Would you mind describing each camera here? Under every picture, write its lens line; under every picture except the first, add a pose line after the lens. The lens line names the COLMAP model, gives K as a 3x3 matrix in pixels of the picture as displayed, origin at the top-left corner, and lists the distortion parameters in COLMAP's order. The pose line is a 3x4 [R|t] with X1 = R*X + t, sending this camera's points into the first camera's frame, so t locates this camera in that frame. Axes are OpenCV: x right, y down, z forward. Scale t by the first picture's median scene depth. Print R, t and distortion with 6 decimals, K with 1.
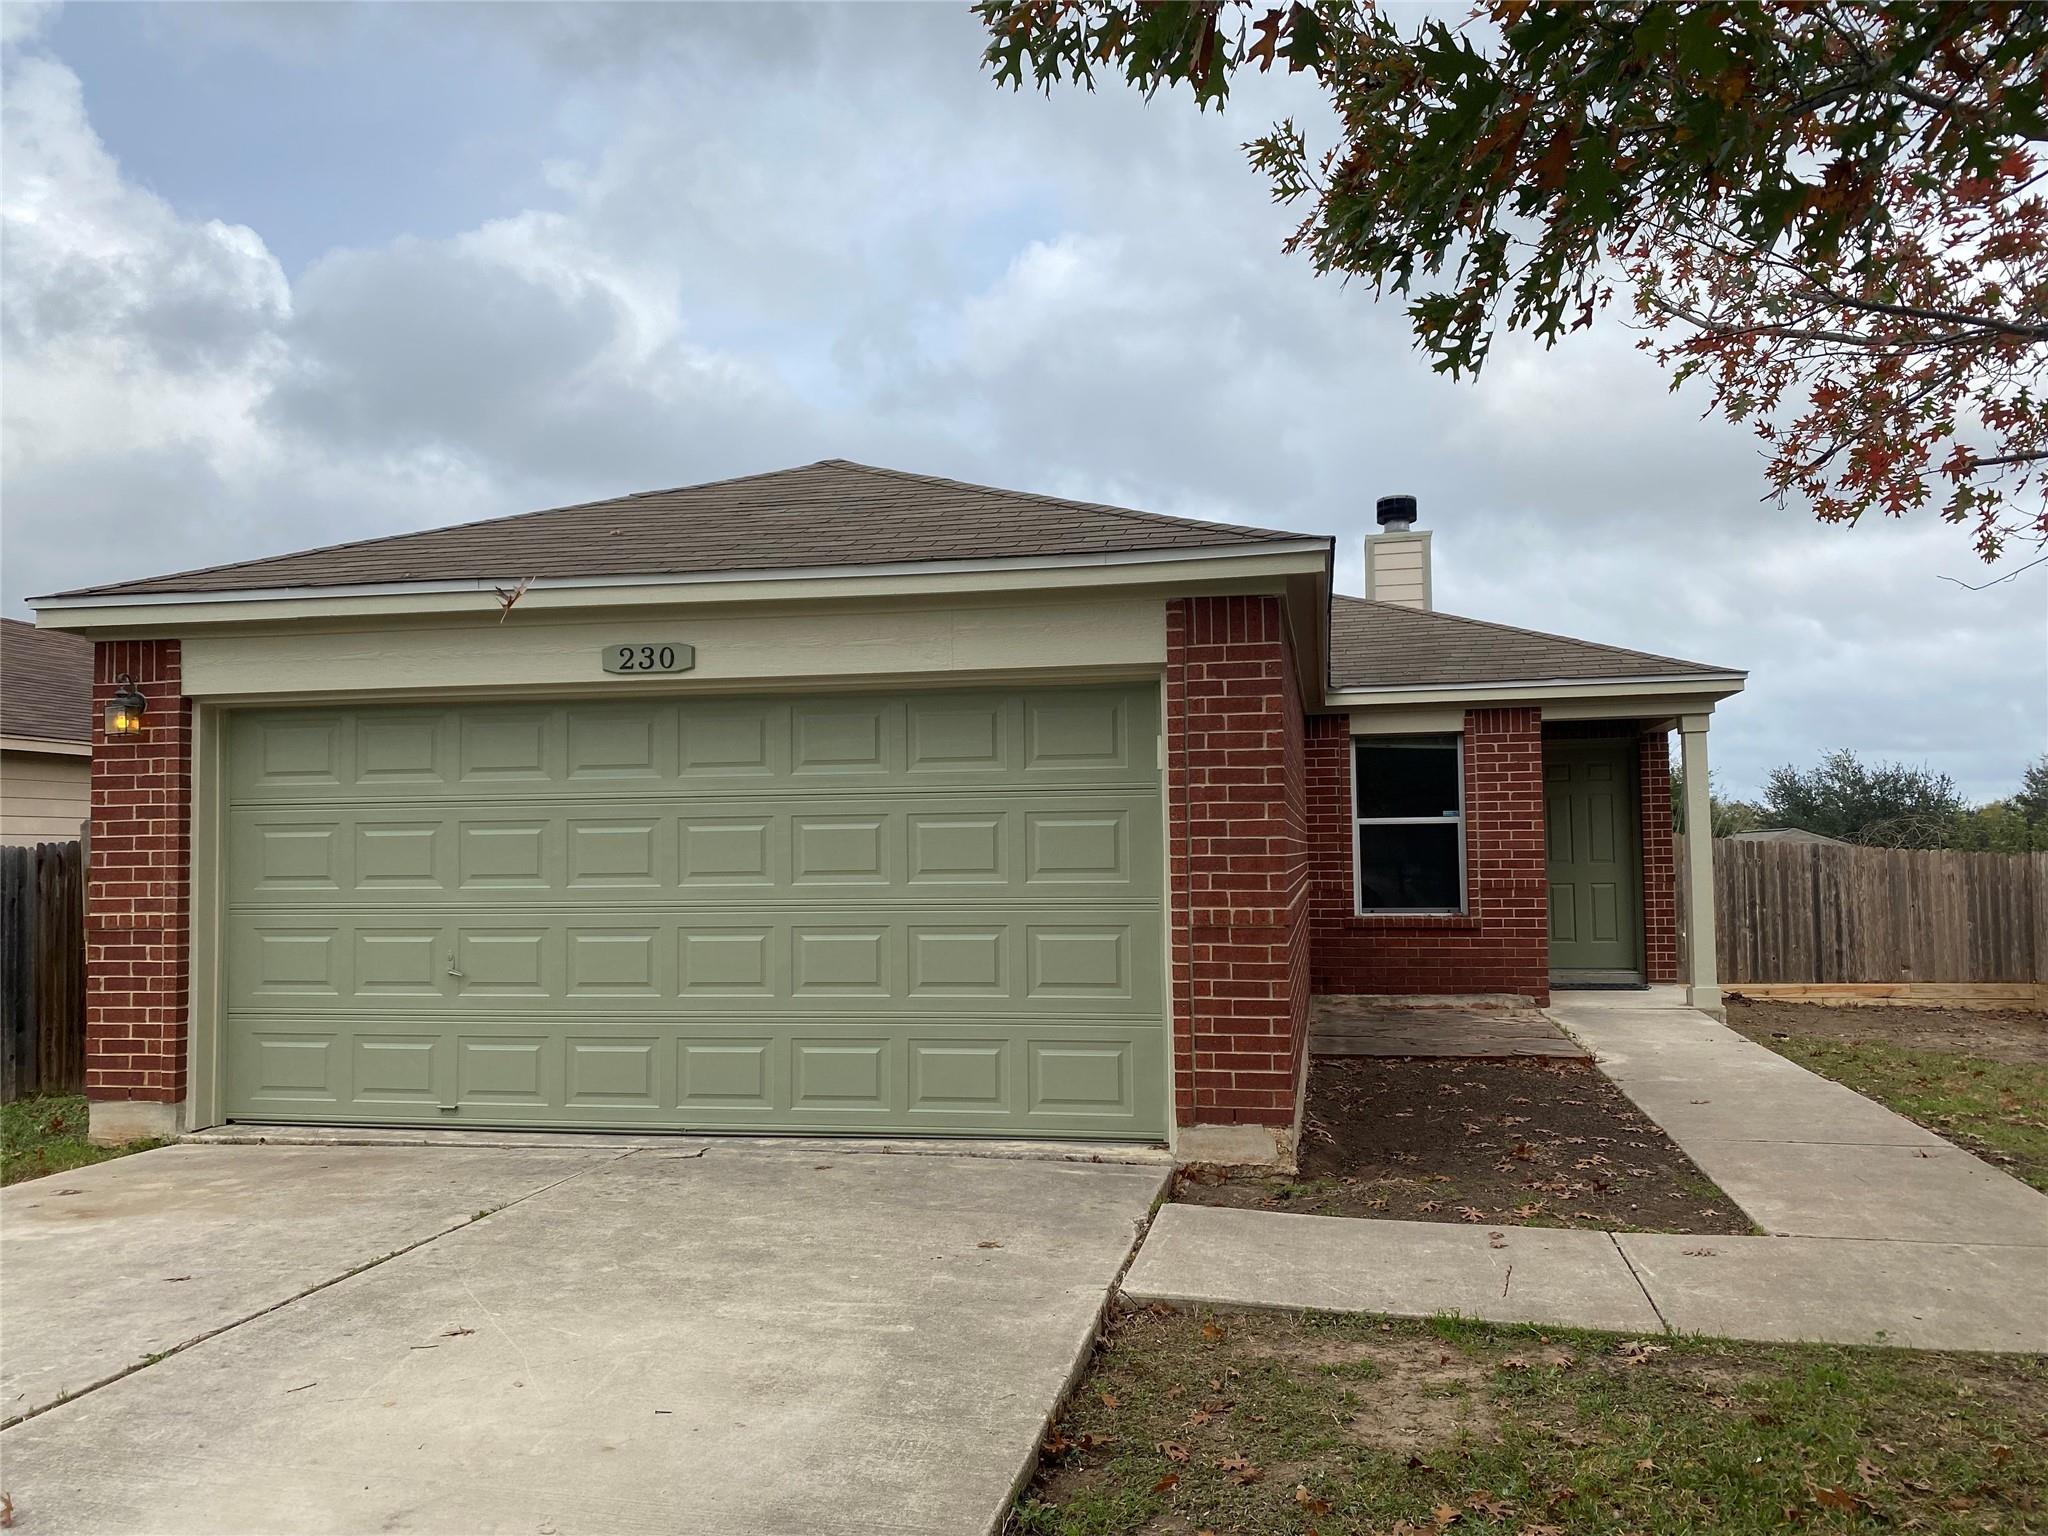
lens RADIAL K [[1585.1, 0, 1026.1], [0, 1585.1, 752.5], [0, 0, 1]] dist [0.007577, 0.002775]
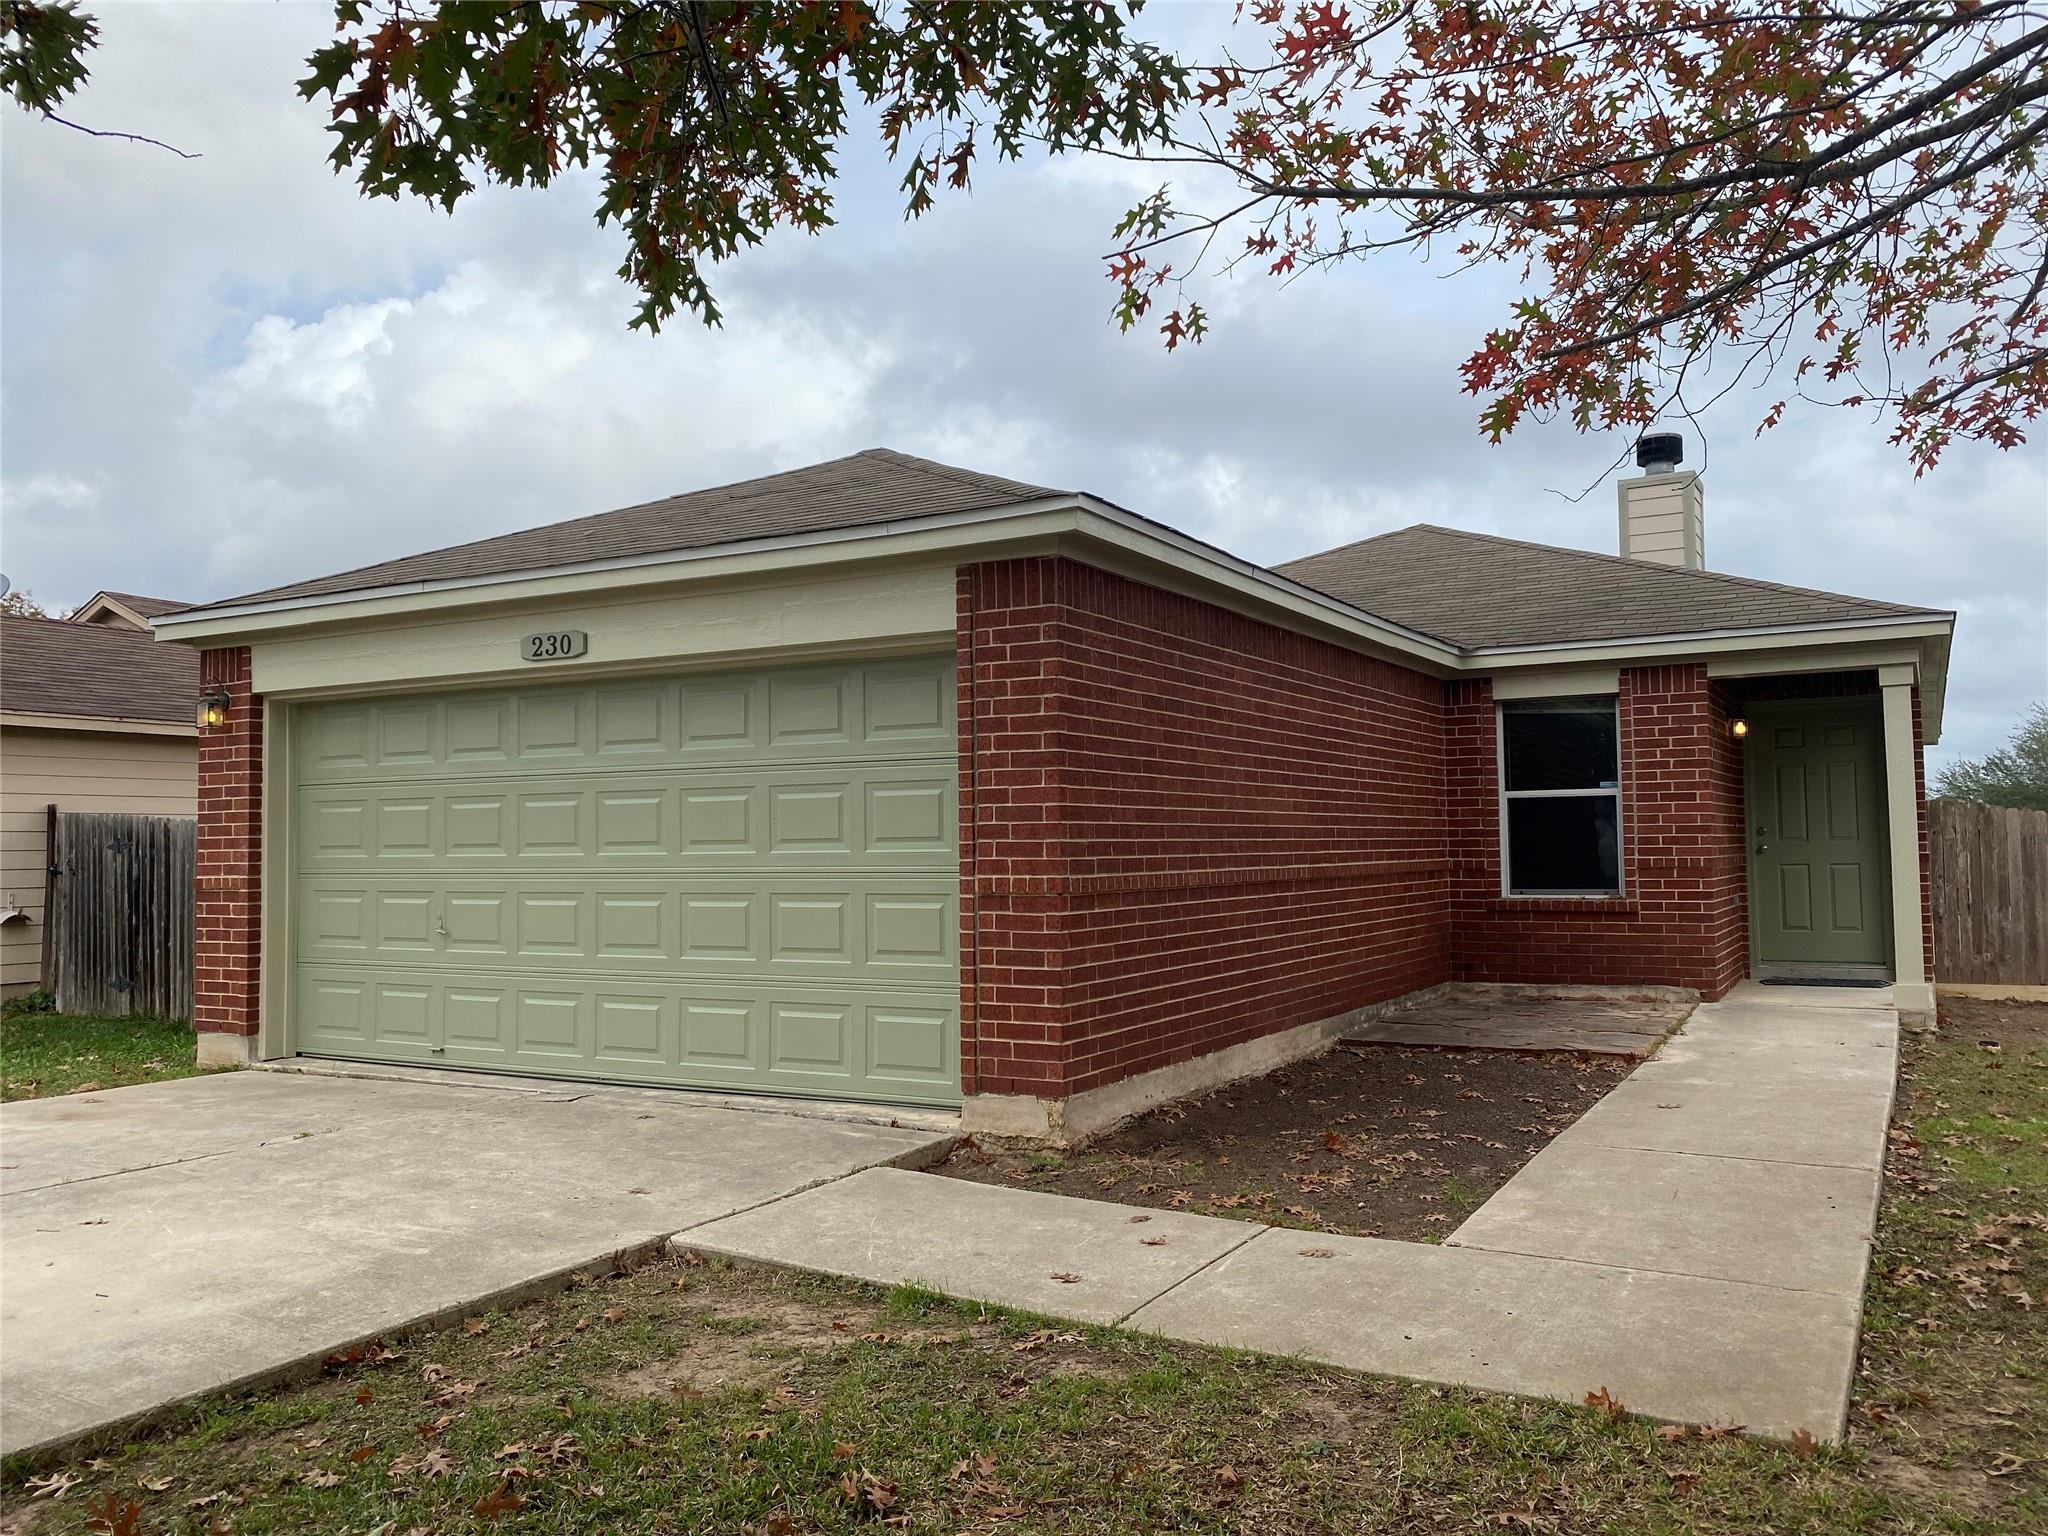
lens RADIAL K [[1582.1, 0, 1033.4], [0, 1582.1, 756.1], [0, 0, 1]] dist [0.045415, -0.060853]
pose [[0.945206, -0.017224, -0.326021, 0.407294], [0.020577, 0.999765, 0.006838, 0.015103], [0.325827, -0.013171, 0.945338, 0.066183]]
